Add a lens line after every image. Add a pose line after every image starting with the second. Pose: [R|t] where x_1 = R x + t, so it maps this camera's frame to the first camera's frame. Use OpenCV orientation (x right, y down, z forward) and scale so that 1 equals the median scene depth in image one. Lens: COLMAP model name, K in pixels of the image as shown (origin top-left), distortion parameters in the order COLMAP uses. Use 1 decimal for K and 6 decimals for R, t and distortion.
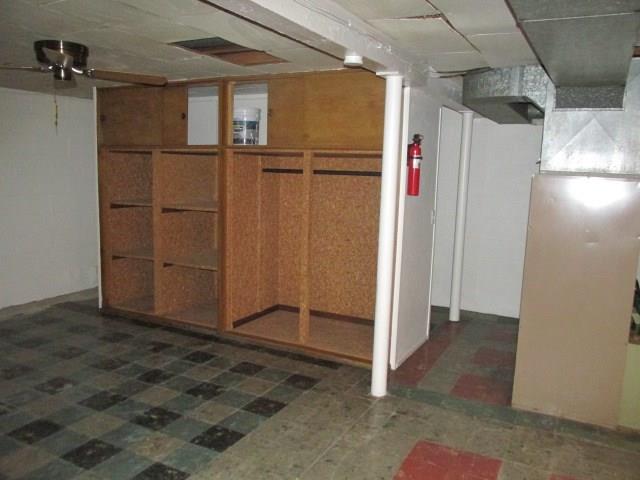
lens RADIAL K [[527.5, 0, 321.0], [0, 527.5, 240.7], [0, 0, 1]] dist [-0.036998, 0.000831]
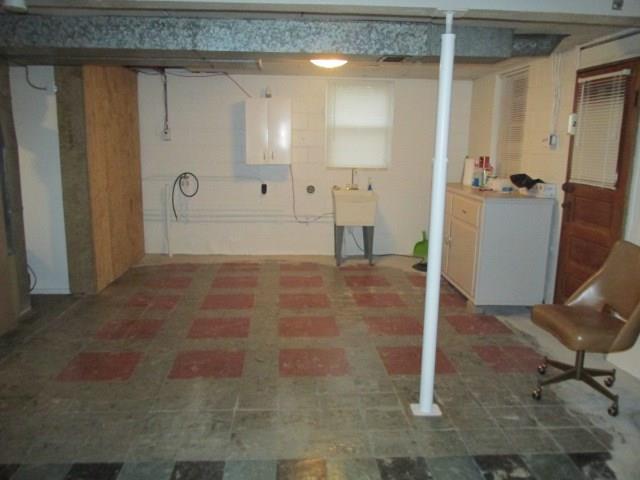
lens RADIAL K [[527.5, 0, 319.1], [0, 527.5, 237.3], [0, 0, 1]] dist [-0.036998, 0.000831]
pose [[-0.512511, -0.190029, 0.837390, -0.953409], [0.098723, 0.955698, 0.277299, -0.149699], [-0.852987, 0.224789, -0.471046, 0.992047]]
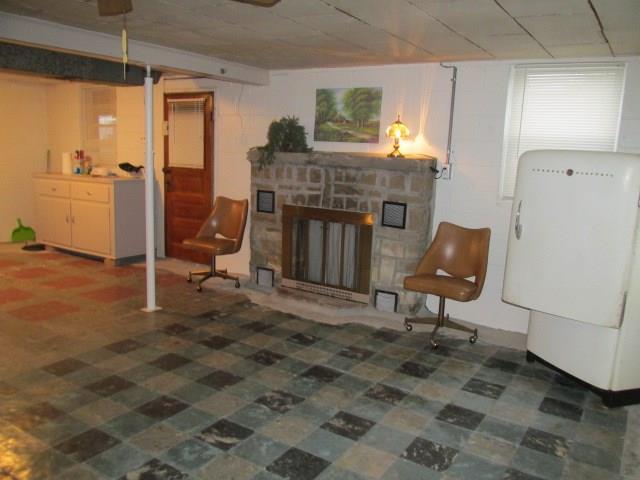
lens RADIAL K [[527.5, 0, 321.7], [0, 527.5, 241.4], [0, 0, 1]] dist [-0.036998, 0.000831]
pose [[-0.994595, -0.074413, 0.072411, -0.899012], [-0.047405, 0.945912, 0.320941, -0.268869], [-0.092377, 0.315773, -0.944327, 1.811670]]
